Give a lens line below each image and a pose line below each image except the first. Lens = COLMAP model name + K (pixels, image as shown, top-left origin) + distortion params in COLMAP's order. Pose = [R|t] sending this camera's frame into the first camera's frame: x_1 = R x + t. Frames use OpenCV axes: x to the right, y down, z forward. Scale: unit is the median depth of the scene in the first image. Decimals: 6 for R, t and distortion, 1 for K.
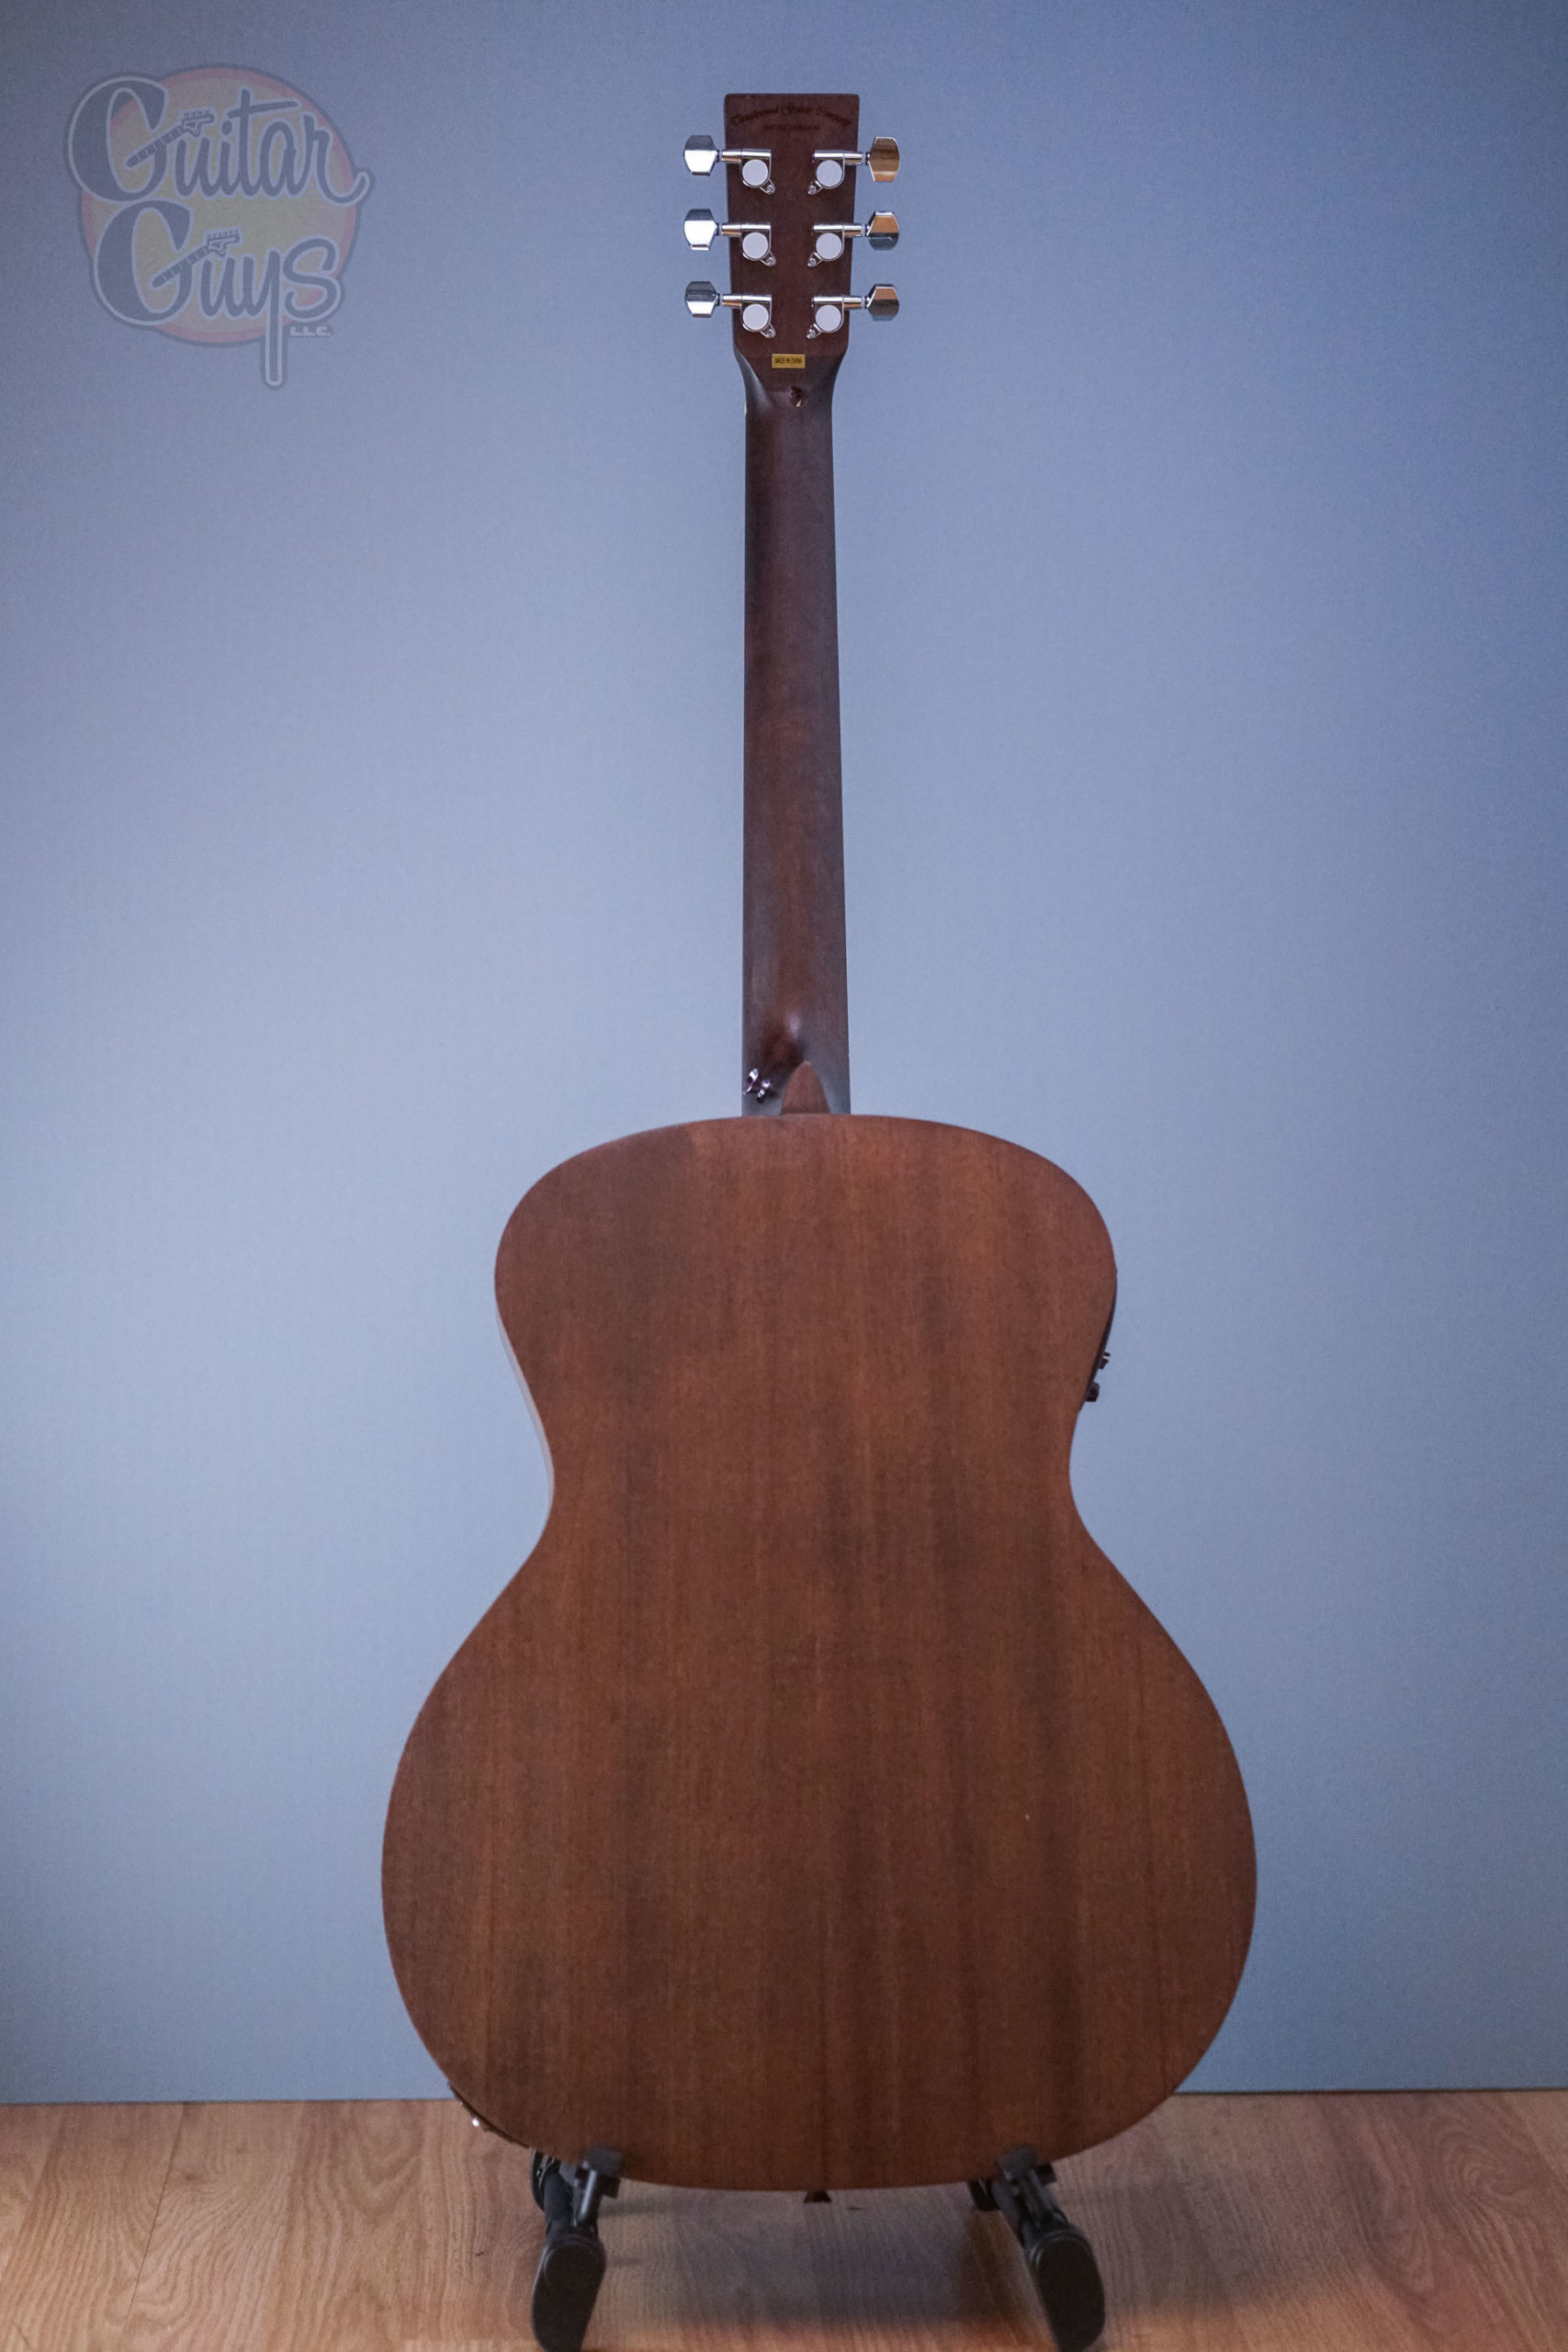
lens RADIAL K [[5898.2, 0, 795.5], [0, 5898.2, 1041.0], [0, 0, 1]] dist [0.167902, 0.000000]
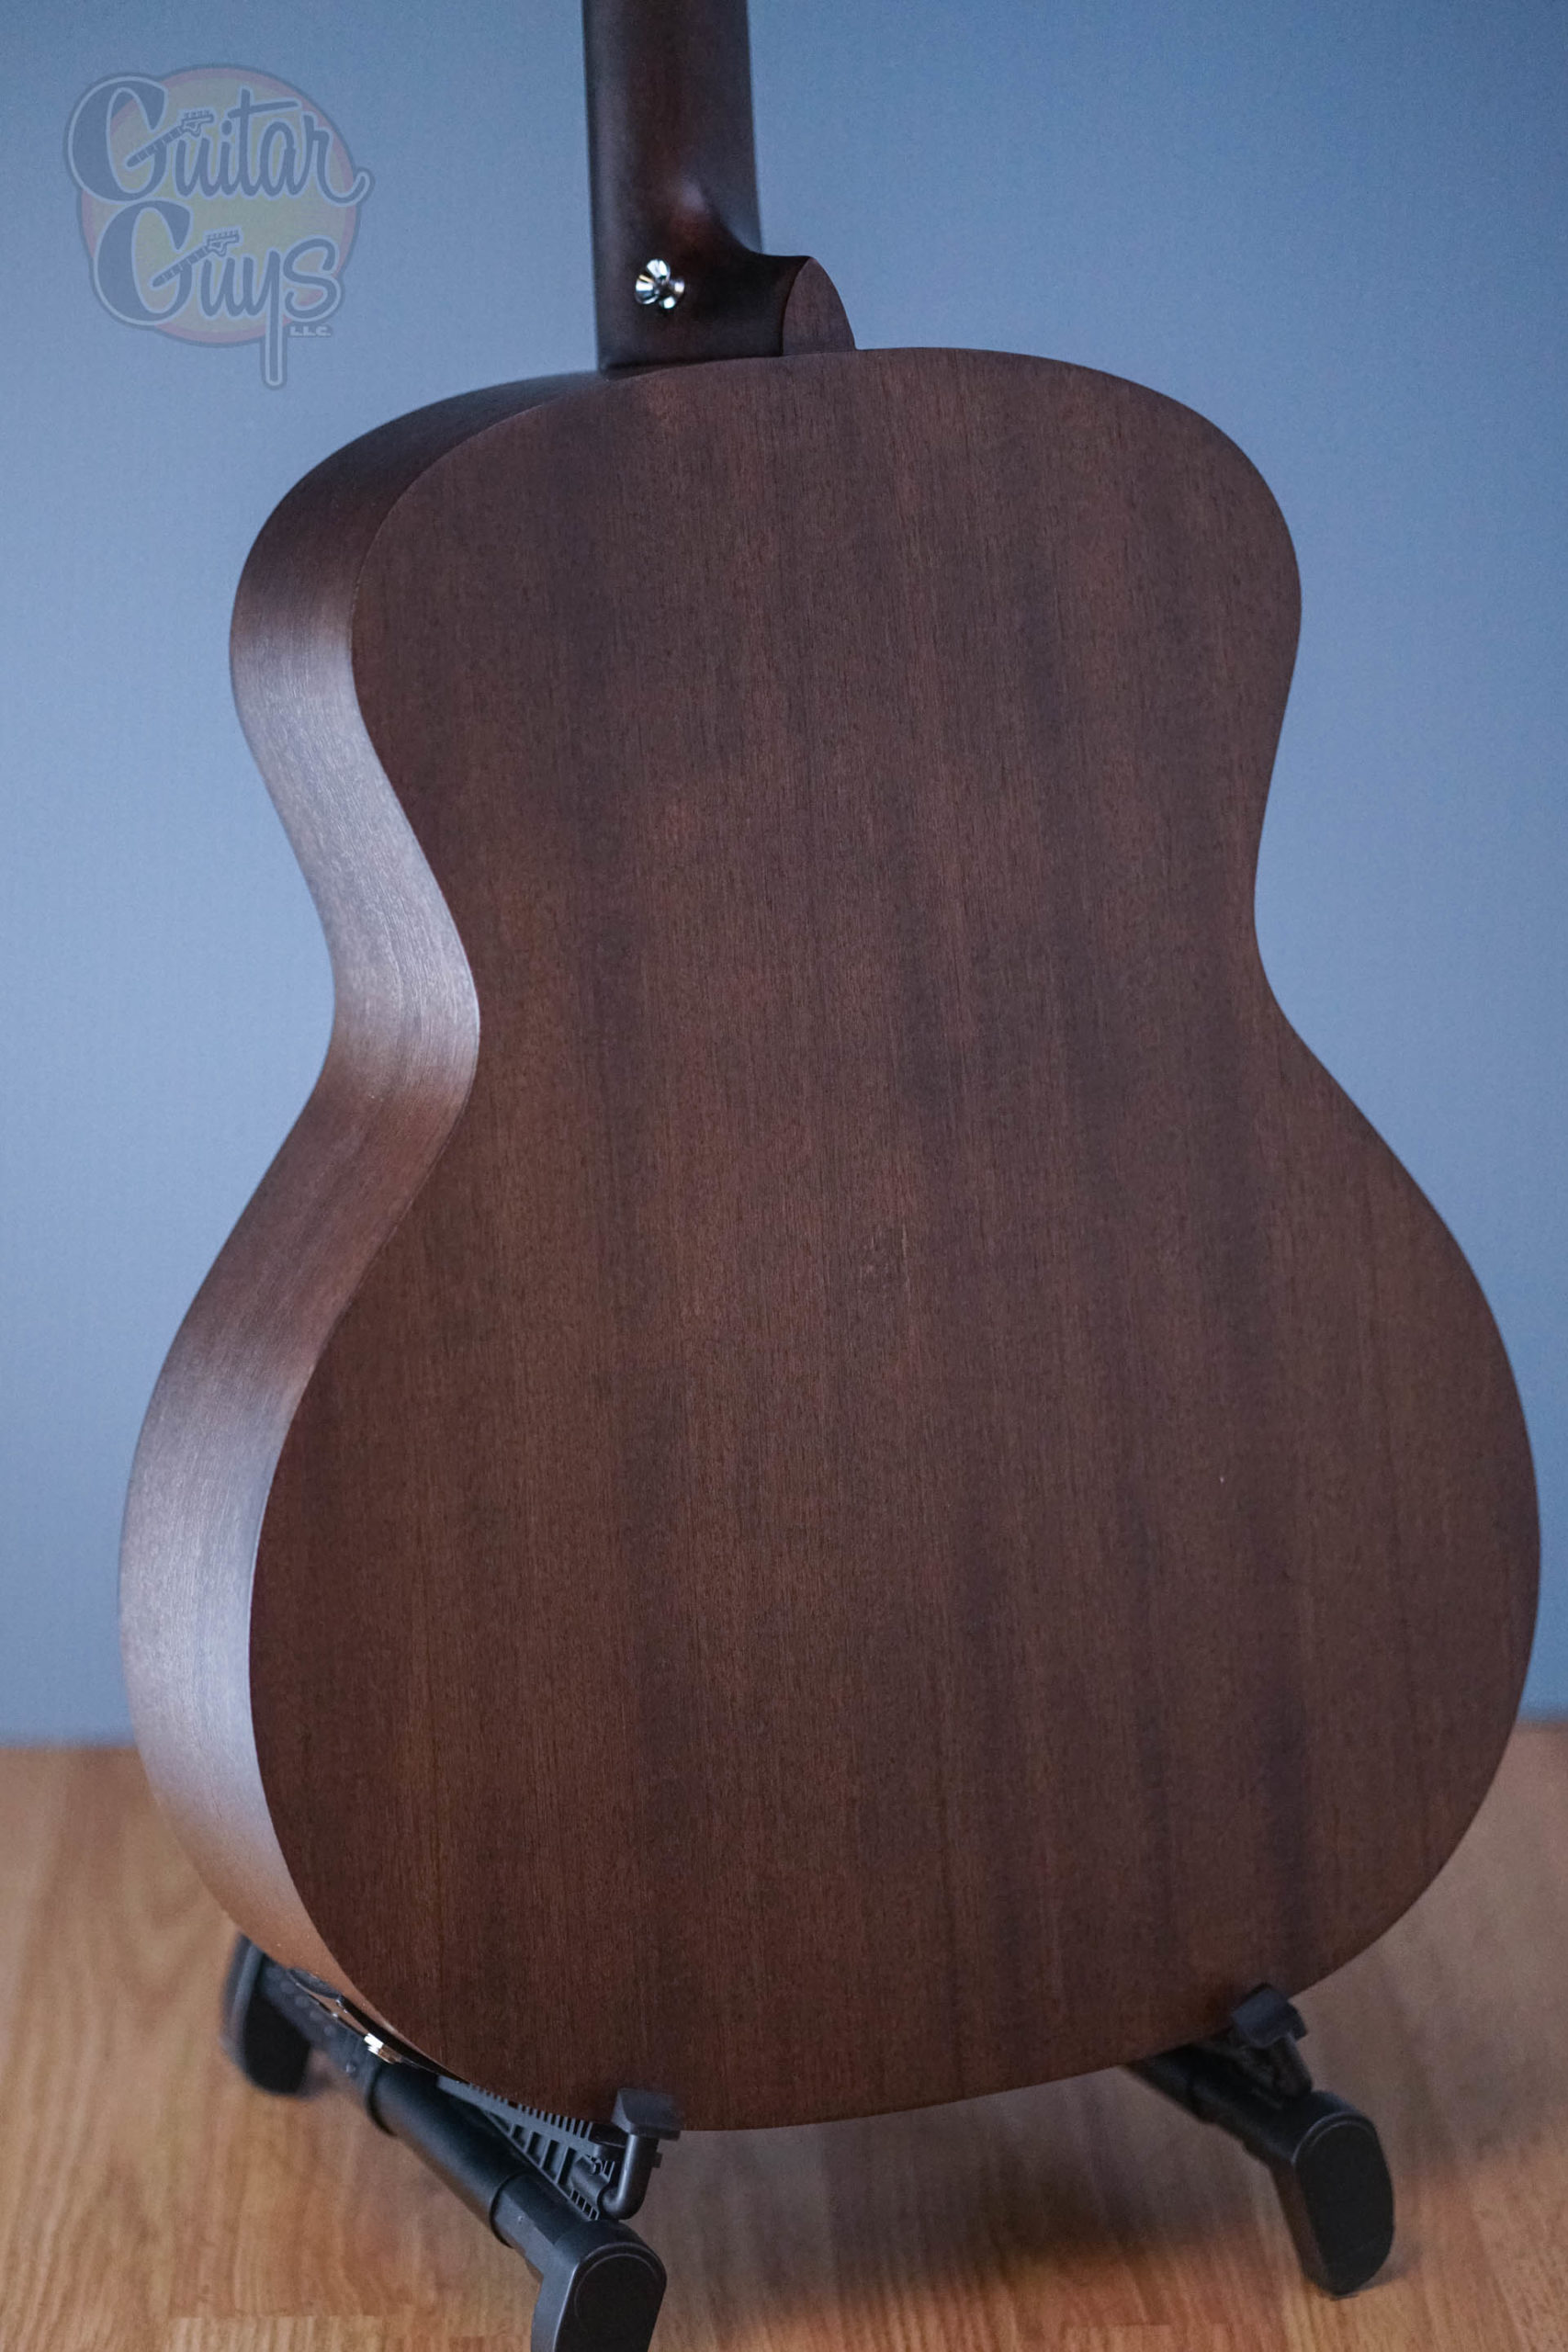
lens RADIAL K [[5898.2, 0, 766.9], [0, 5898.2, 1157.1], [0, 0, 1]] dist [0.167902, 0.000000]
pose [[0.945822, -0.081357, 0.314329, -0.235589], [0.009213, 0.974433, 0.224489, -0.050433], [-0.324556, -0.209430, 0.922389, 0.526393]]
